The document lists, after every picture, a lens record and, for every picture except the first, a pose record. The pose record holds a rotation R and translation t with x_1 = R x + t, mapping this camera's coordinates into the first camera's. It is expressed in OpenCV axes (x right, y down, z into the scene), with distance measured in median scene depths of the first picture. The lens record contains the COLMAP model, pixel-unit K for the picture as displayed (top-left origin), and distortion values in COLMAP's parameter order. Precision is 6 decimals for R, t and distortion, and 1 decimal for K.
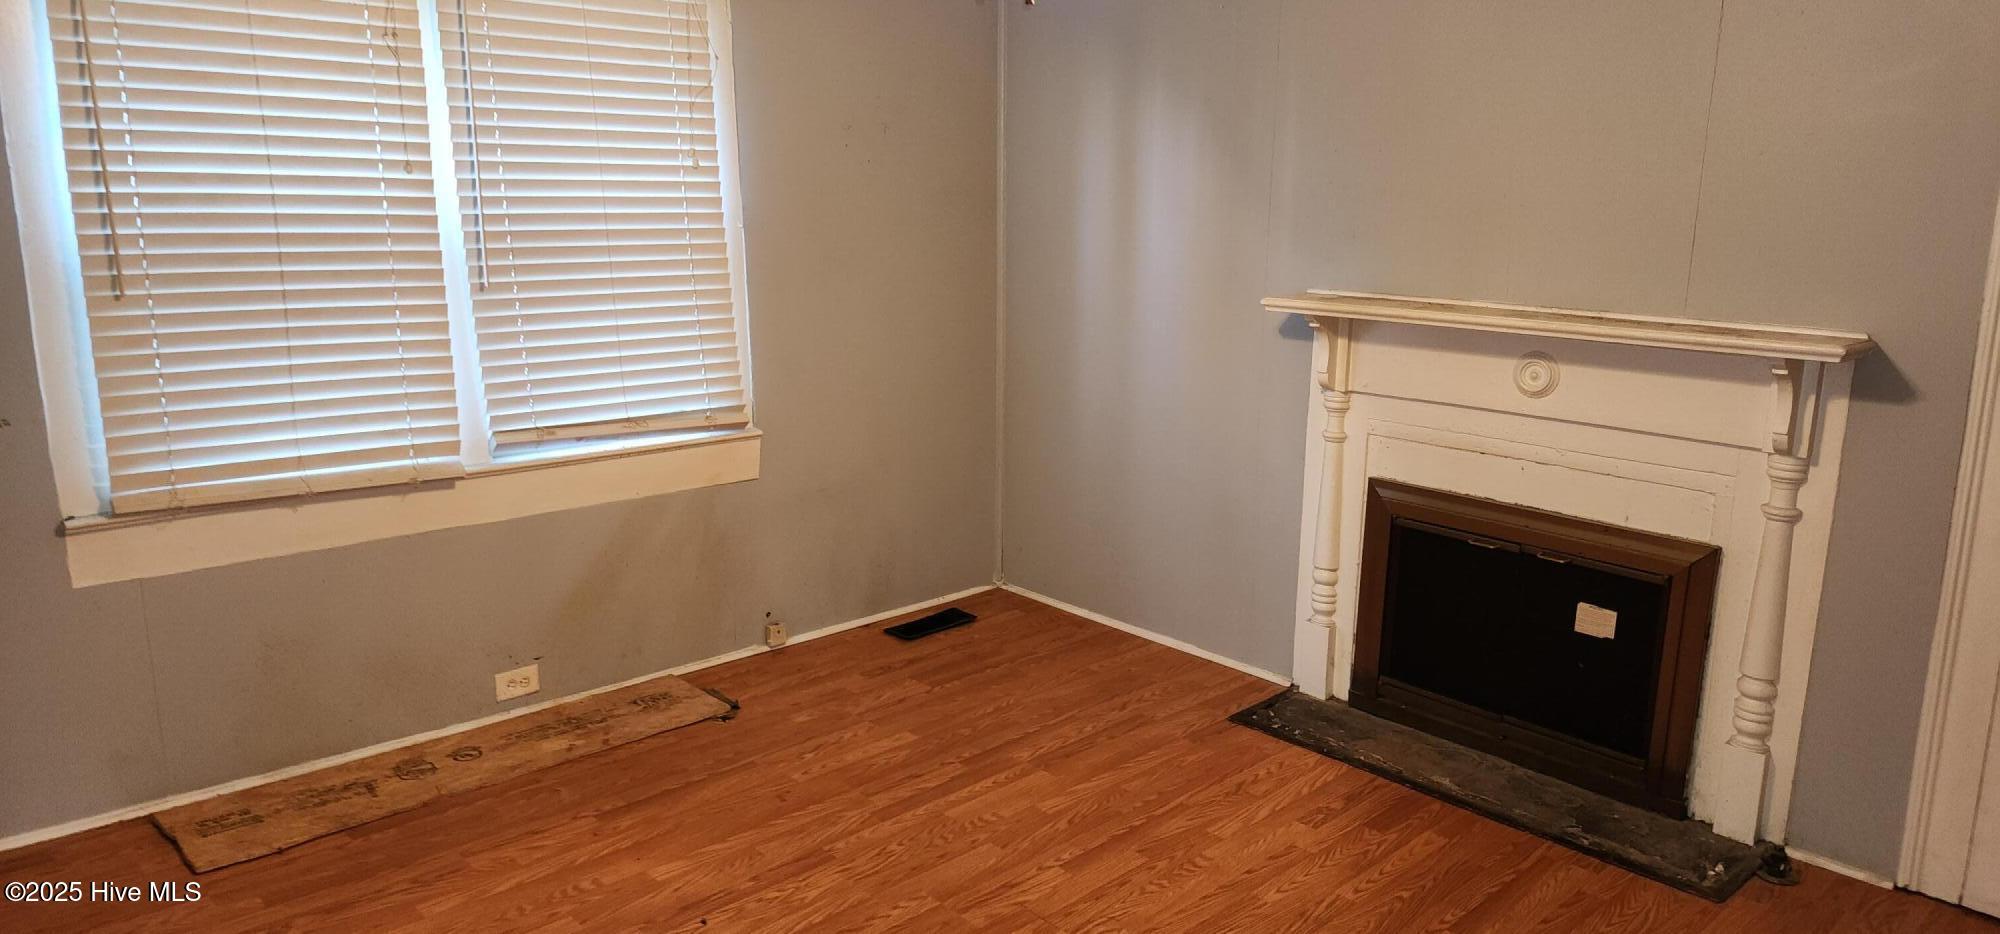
lens RADIAL K [[1290.1, 0, 981.1], [0, 1290.1, 465.2], [0, 0, 1]] dist [0.015678, -0.002336]
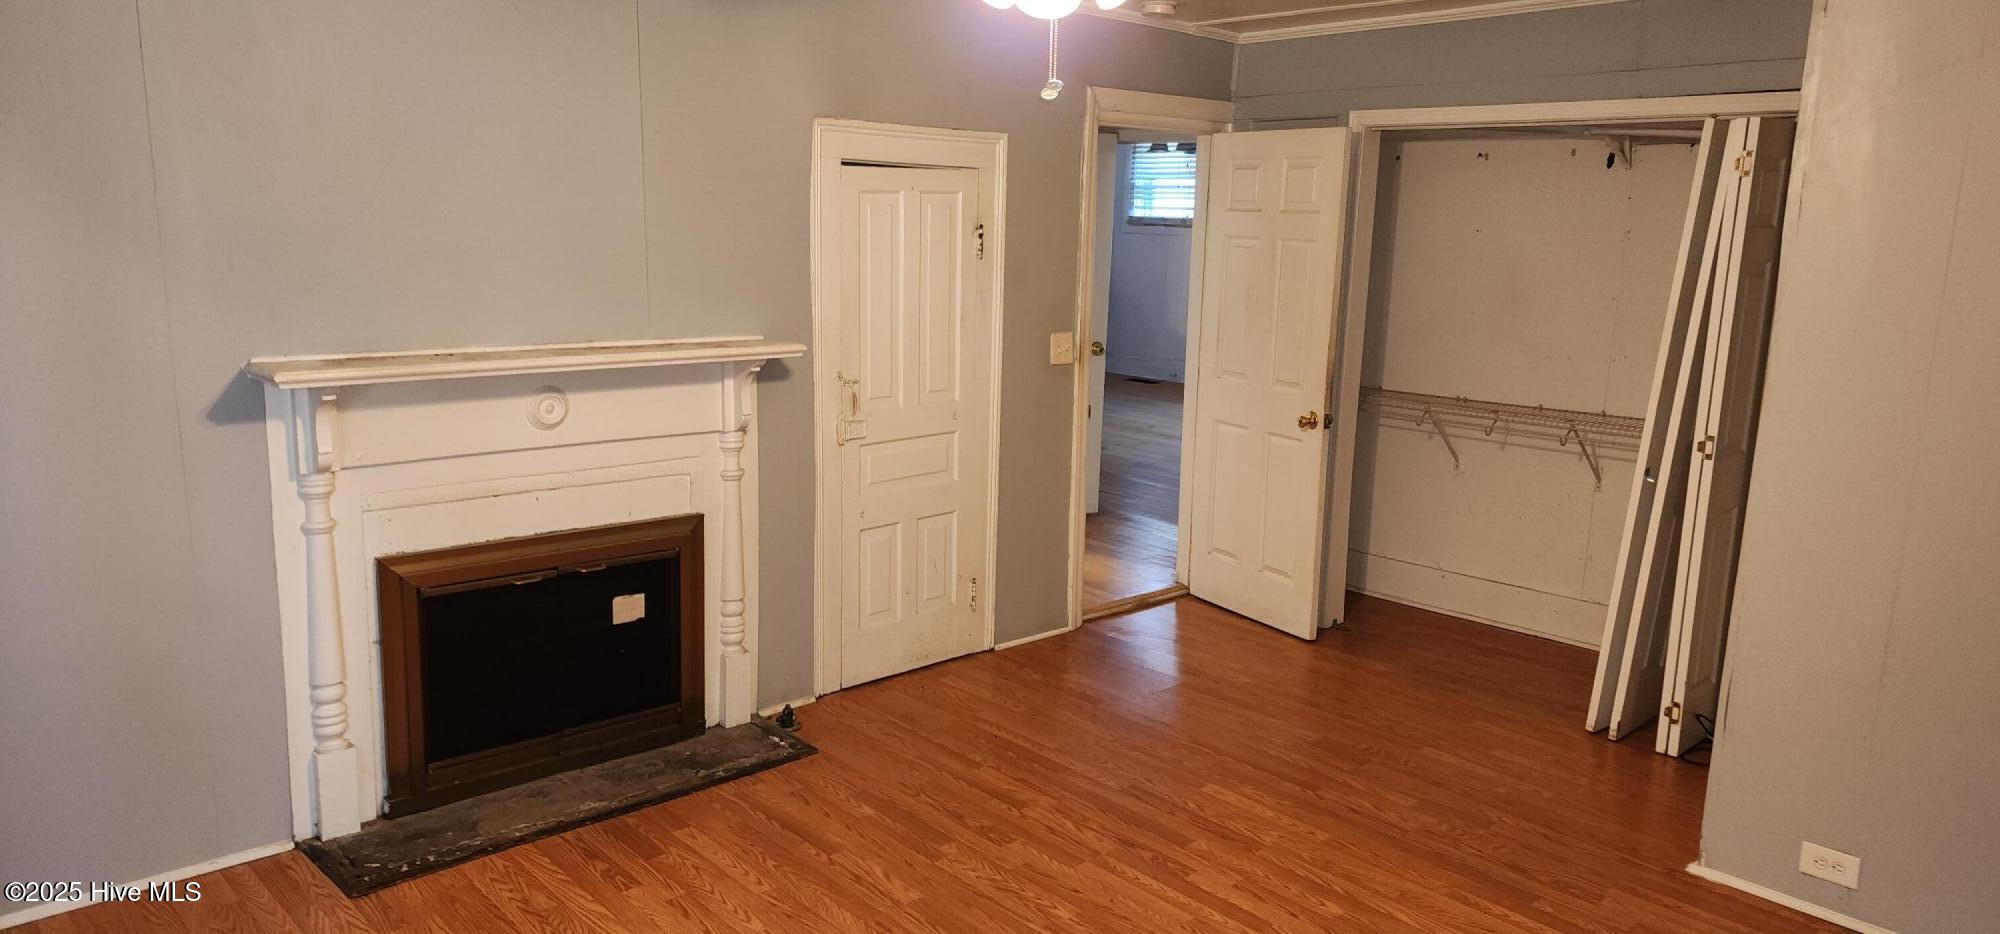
lens RADIAL K [[1290.1, 0, 981.1], [0, 1290.1, 465.2], [0, 0, 1]] dist [0.015678, -0.002336]
pose [[0.013353, -0.191827, 0.981338, -0.583947], [0.195207, 0.963041, 0.185595, -0.144259], [-0.980671, 0.189086, 0.050306, 0.575785]]
